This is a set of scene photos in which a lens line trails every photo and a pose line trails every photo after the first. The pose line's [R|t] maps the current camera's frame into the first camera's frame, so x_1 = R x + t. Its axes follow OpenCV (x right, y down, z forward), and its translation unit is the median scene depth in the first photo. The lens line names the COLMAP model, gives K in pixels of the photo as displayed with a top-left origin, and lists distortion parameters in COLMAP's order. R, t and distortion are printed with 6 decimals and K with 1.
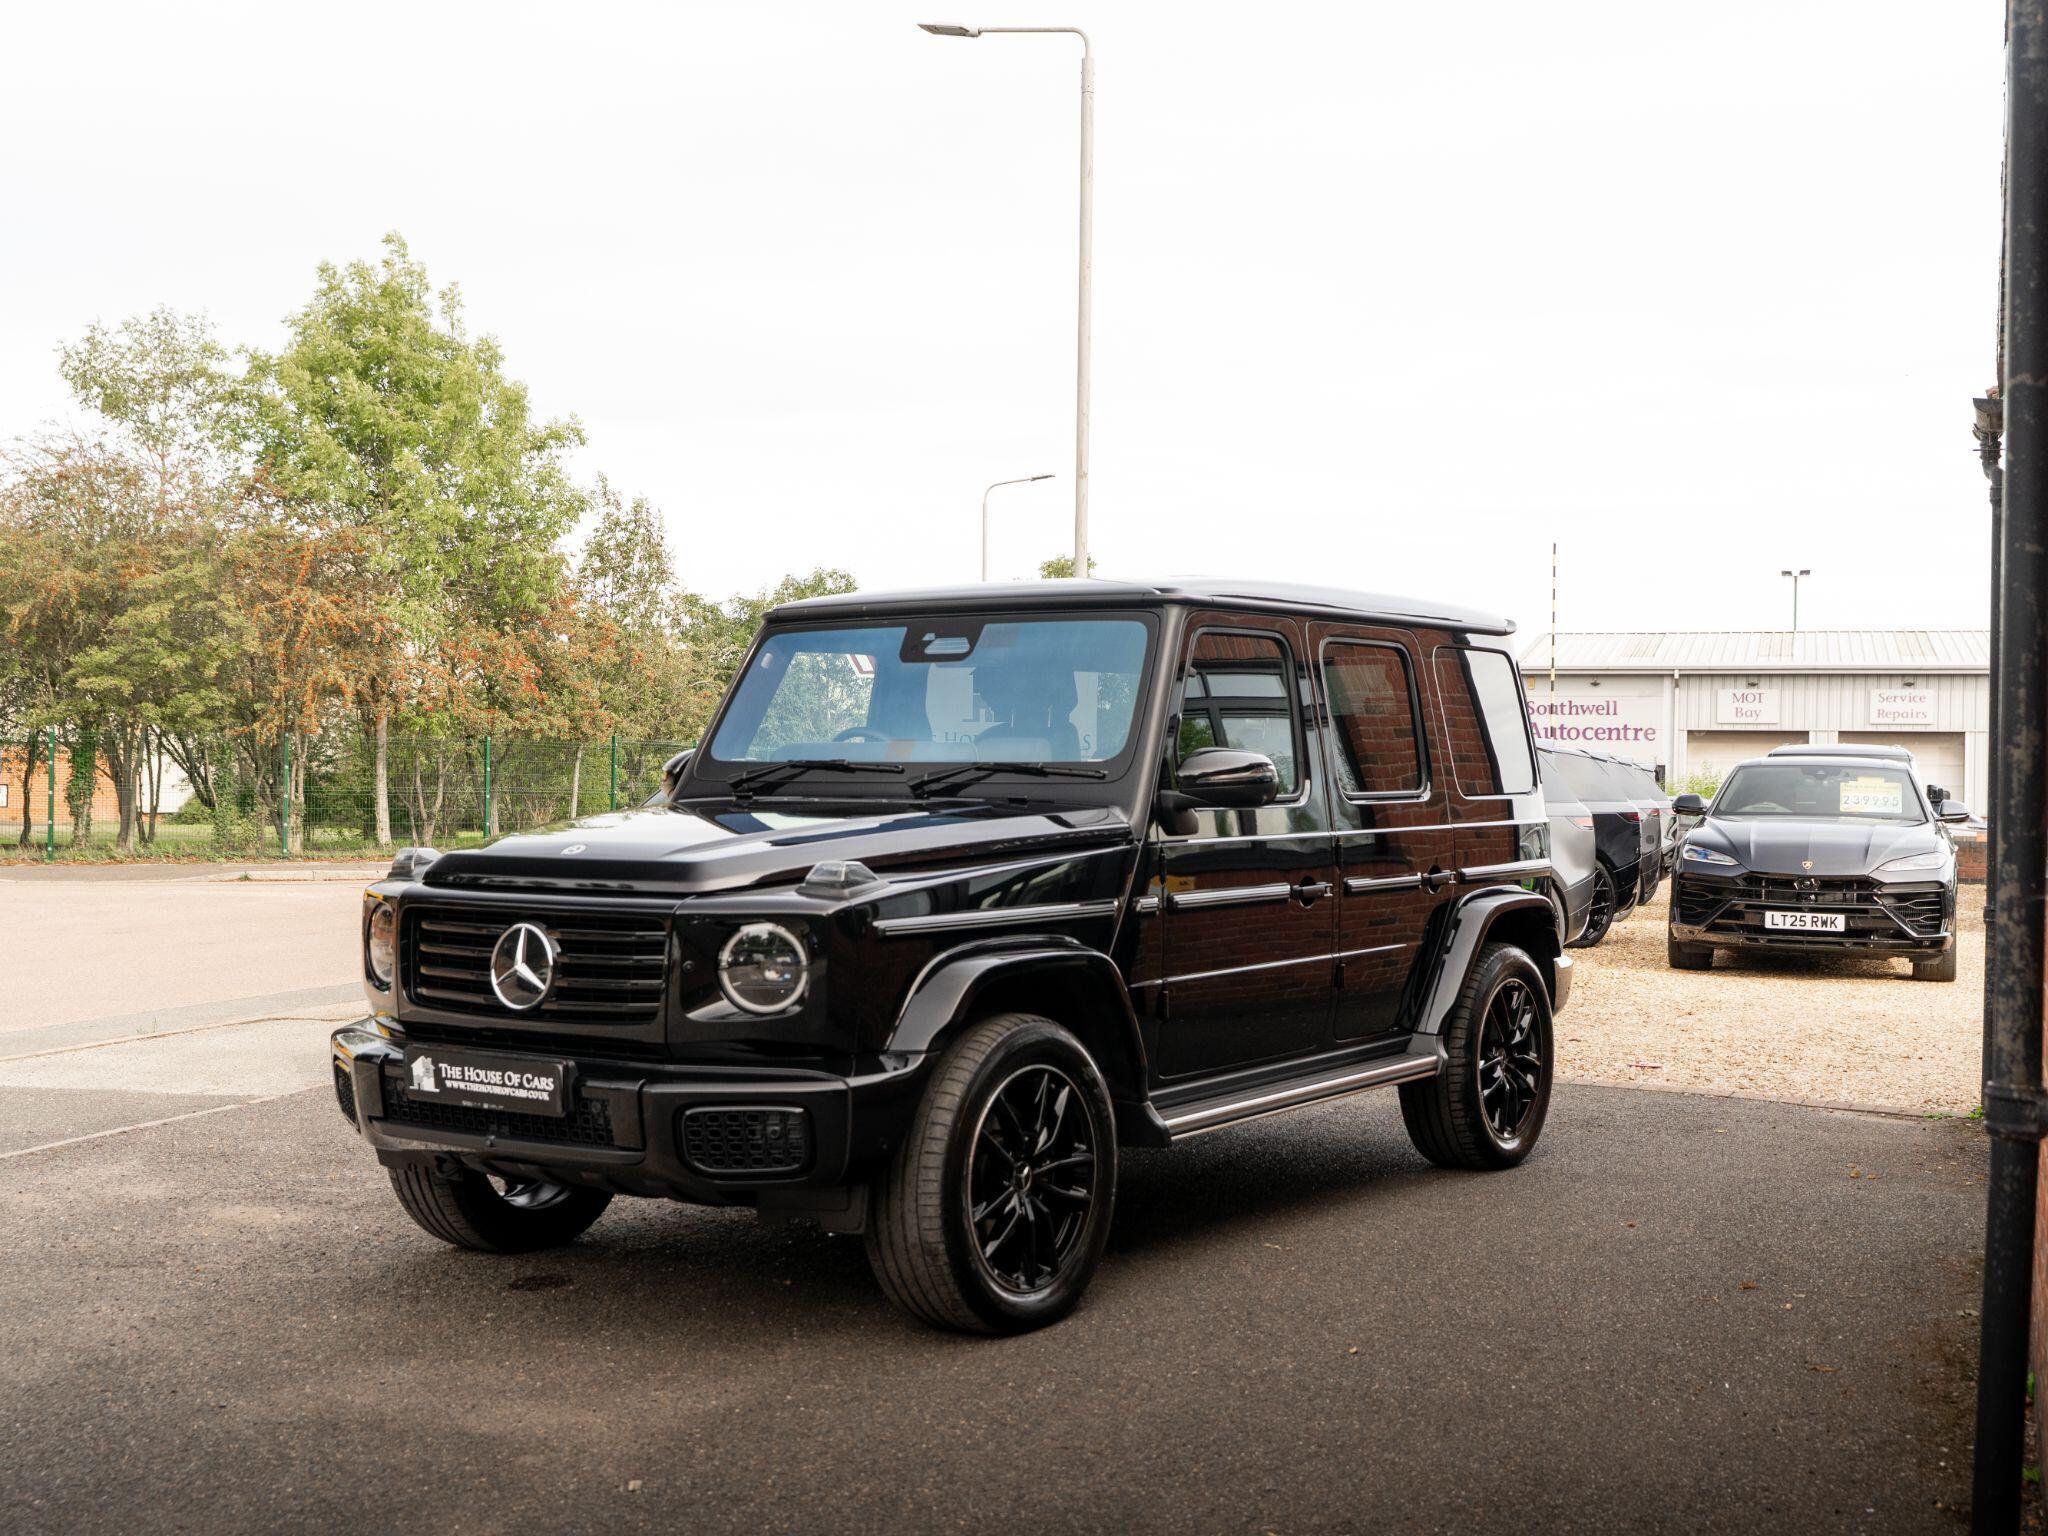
lens RADIAL K [[2421.3, 0, 1000.2], [0, 2421.3, 756.2], [0, 0, 1]] dist [-0.005202, 0.000000]
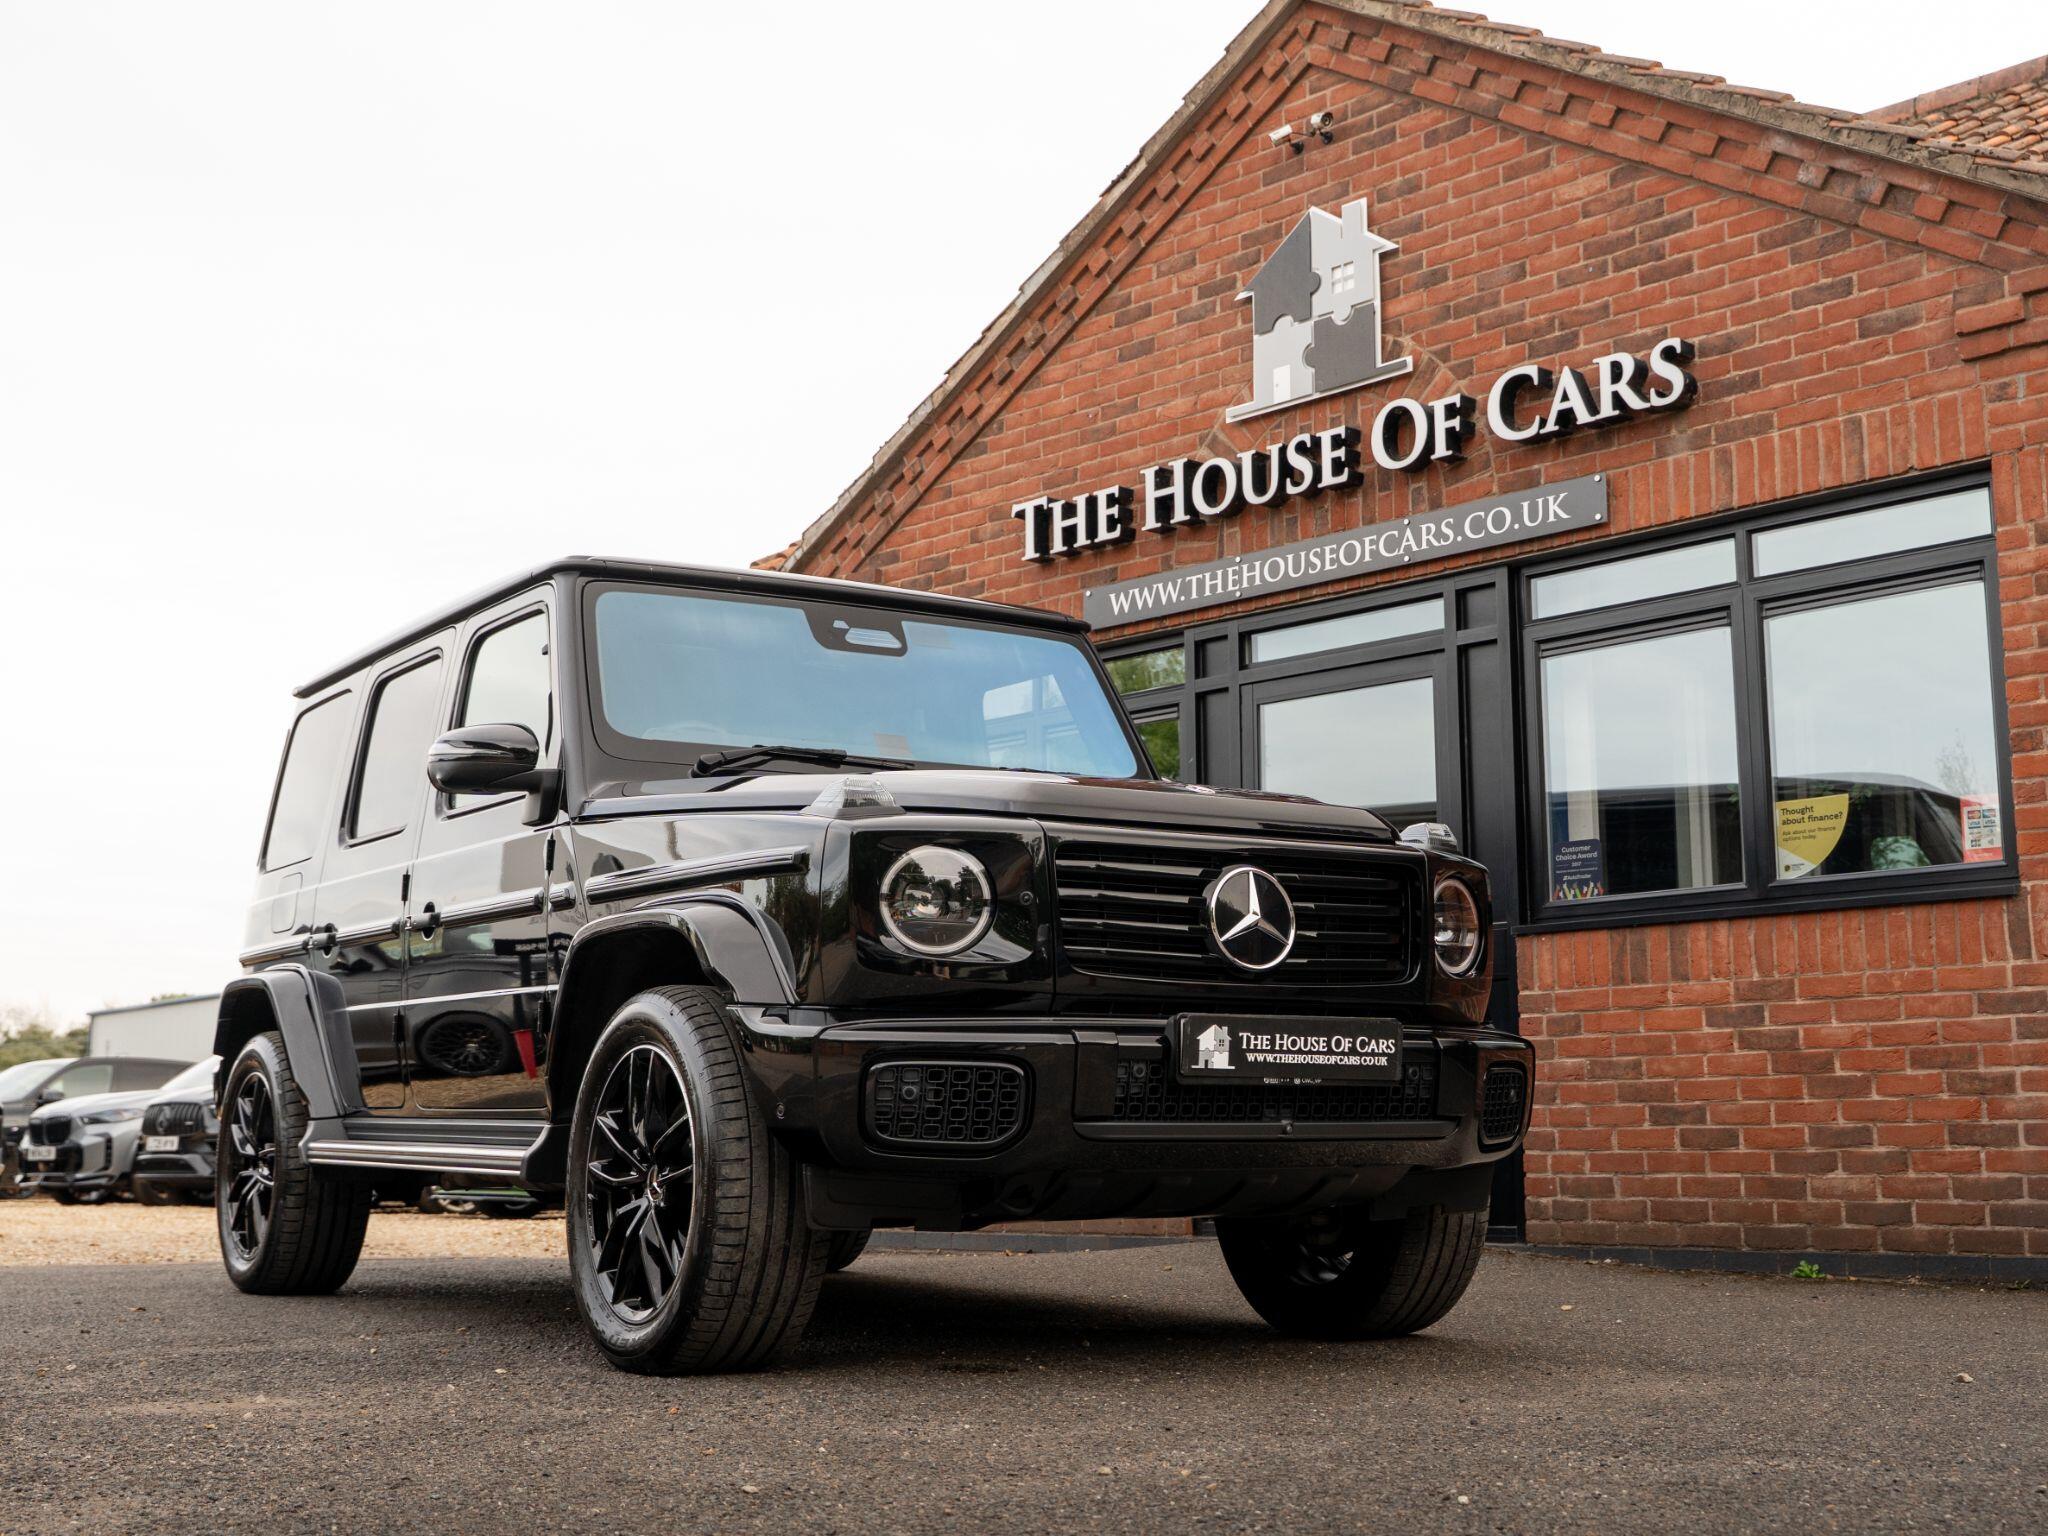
lens RADIAL K [[2531.9, 0, 1041.8], [0, 2531.9, 748.3], [0, 0, 1]] dist [0.004932, 0.000000]
pose [[0.395346, 0.129391, 0.909373, -0.350558], [-0.000542, 0.990061, -0.140636, 0.051999], [-0.918532, 0.055107, 0.391487, 0.250748]]
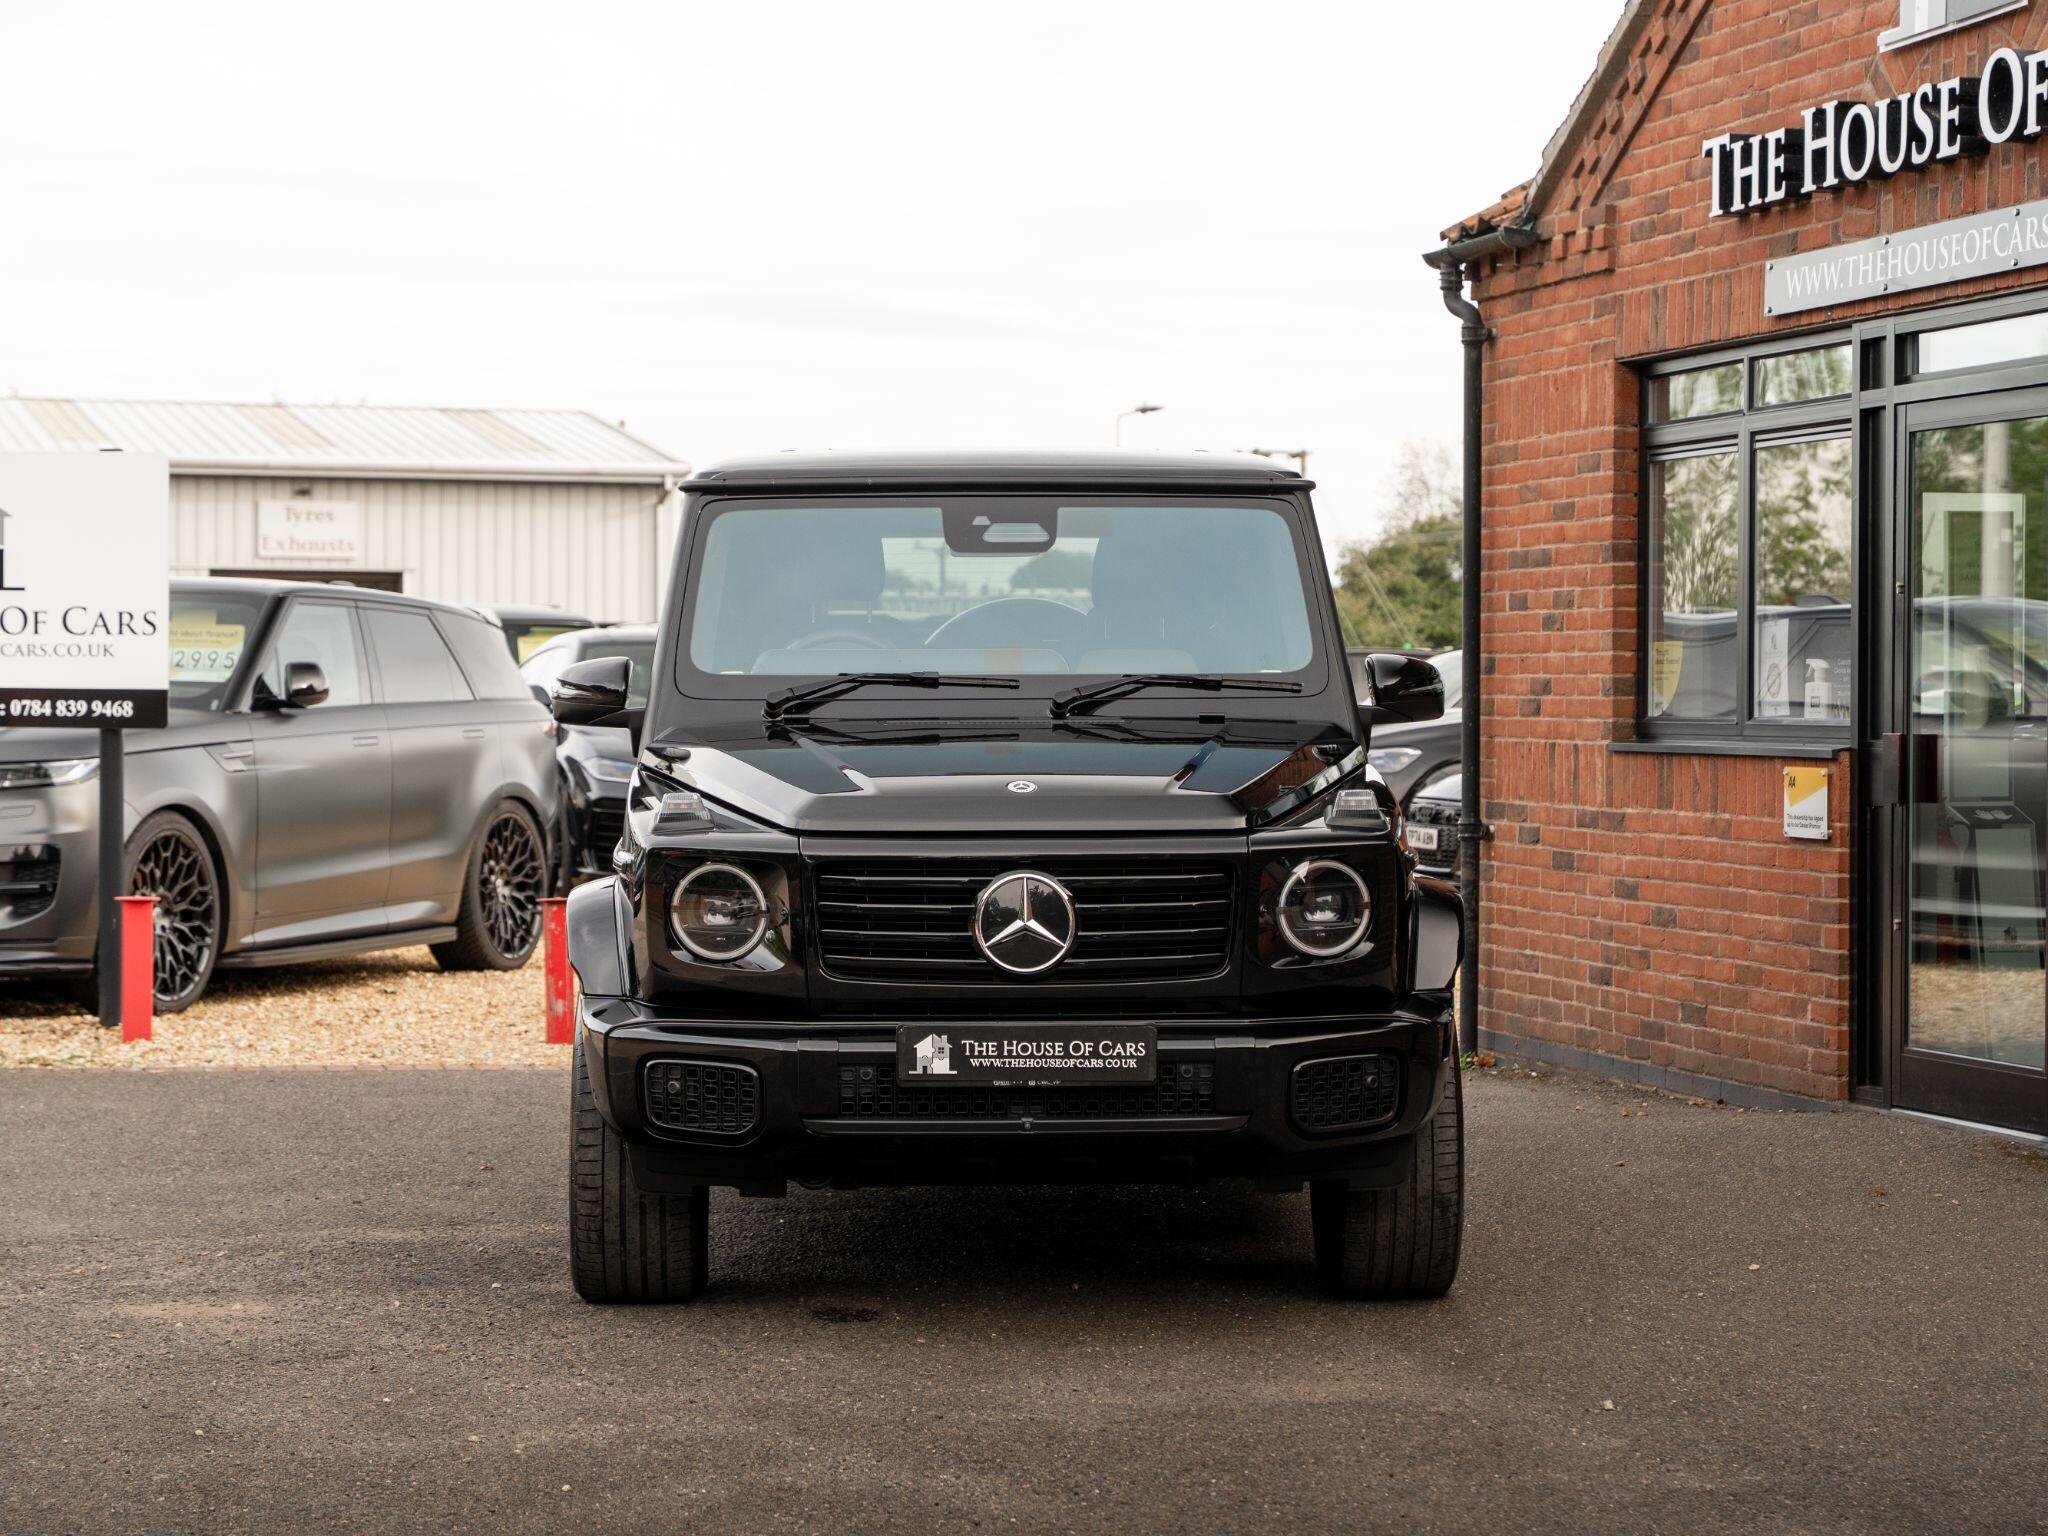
lens RADIAL K [[4454.0, 0, 996.5], [0, 4454.0, 677.3], [0, 0, 1]] dist [0.109783, 0.000000]
pose [[0.803918, -0.015312, 0.594543, -0.399177], [0.005284, 0.999813, 0.018604, -0.010835], [-0.594717, -0.011815, 0.803849, -0.096531]]
